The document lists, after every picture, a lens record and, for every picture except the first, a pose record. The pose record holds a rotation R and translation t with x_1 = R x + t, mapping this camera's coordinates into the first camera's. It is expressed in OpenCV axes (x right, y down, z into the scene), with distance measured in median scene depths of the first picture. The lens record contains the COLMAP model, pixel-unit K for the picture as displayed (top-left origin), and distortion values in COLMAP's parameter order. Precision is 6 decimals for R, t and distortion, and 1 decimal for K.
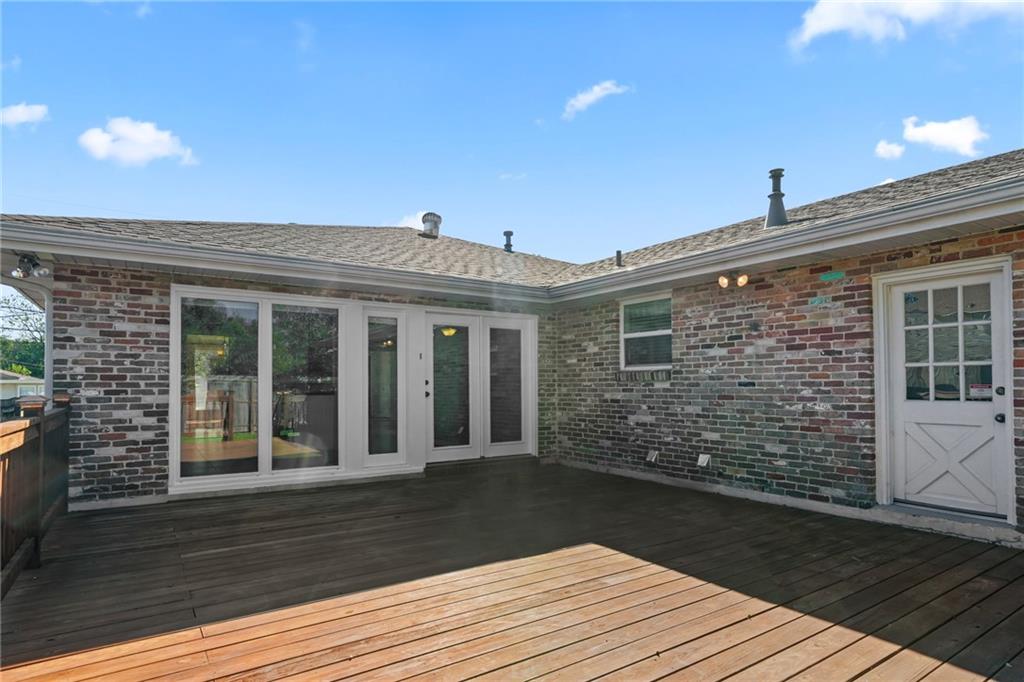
lens RADIAL K [[549.8, 0, 507.1], [0, 549.8, 375.7], [0, 0, 1]] dist [-0.044378, -0.000431]
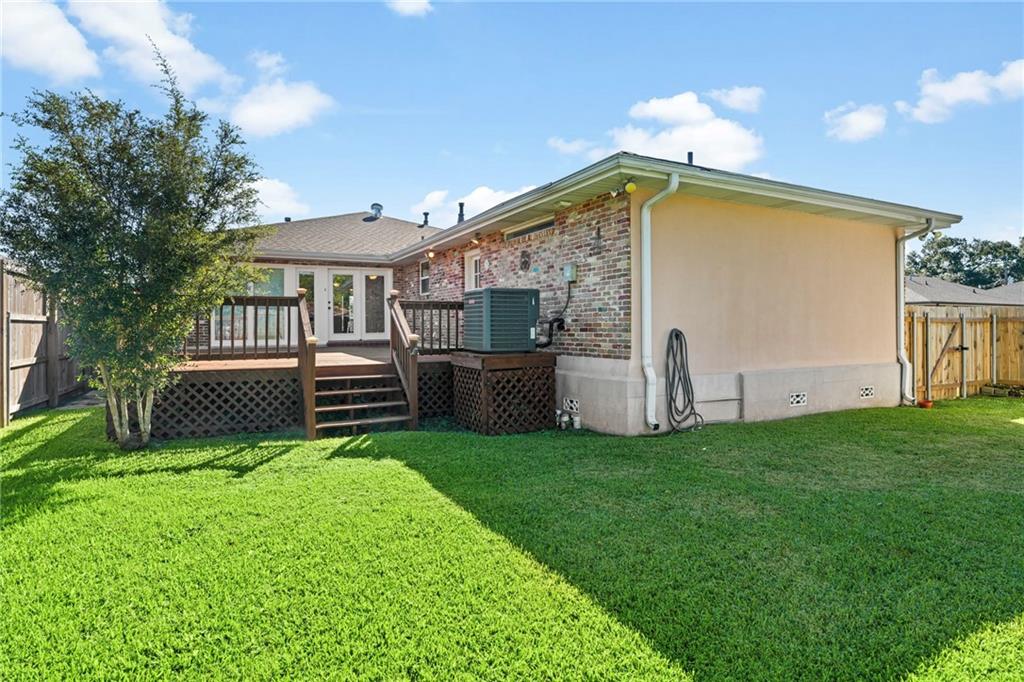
lens RADIAL K [[549.8, 0, 514.4], [0, 549.8, 332.9], [0, 0, 1]] dist [-0.044378, -0.000431]
pose [[0.993637, -0.003018, -0.112591, 0.779243], [0.006119, 0.999611, 0.027207, 0.074639], [0.112465, -0.027722, 0.993269, -0.986955]]
